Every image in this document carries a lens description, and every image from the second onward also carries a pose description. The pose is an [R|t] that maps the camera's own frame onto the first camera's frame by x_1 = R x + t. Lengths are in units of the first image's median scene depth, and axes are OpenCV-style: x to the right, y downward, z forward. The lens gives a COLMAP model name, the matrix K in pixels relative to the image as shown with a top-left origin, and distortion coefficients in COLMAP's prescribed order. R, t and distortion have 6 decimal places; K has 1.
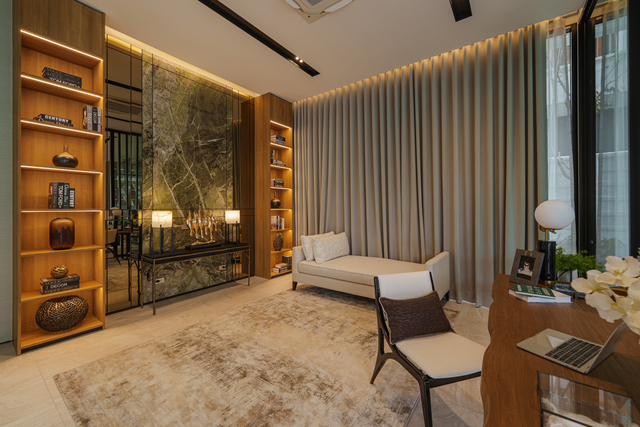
lens RADIAL K [[258.3, 0, 320.6], [0, 258.3, 208.7], [0, 0, 1]] dist [0.001405, 0.000008]
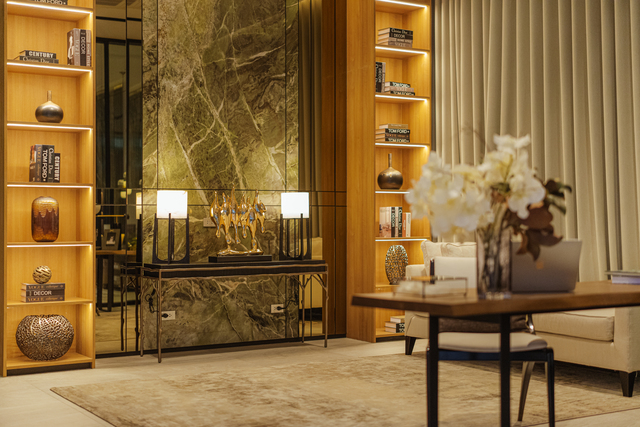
lens RADIAL K [[918.2, 0, 320.5], [0, 918.2, 213.9], [0, 0, 1]] dist [0.034323, 0.000000]
pose [[0.919810, -0.005052, -0.392333, 0.444391], [-0.000004, 0.999917, -0.012886, 0.078823], [0.392365, 0.011855, 0.919733, -0.675173]]
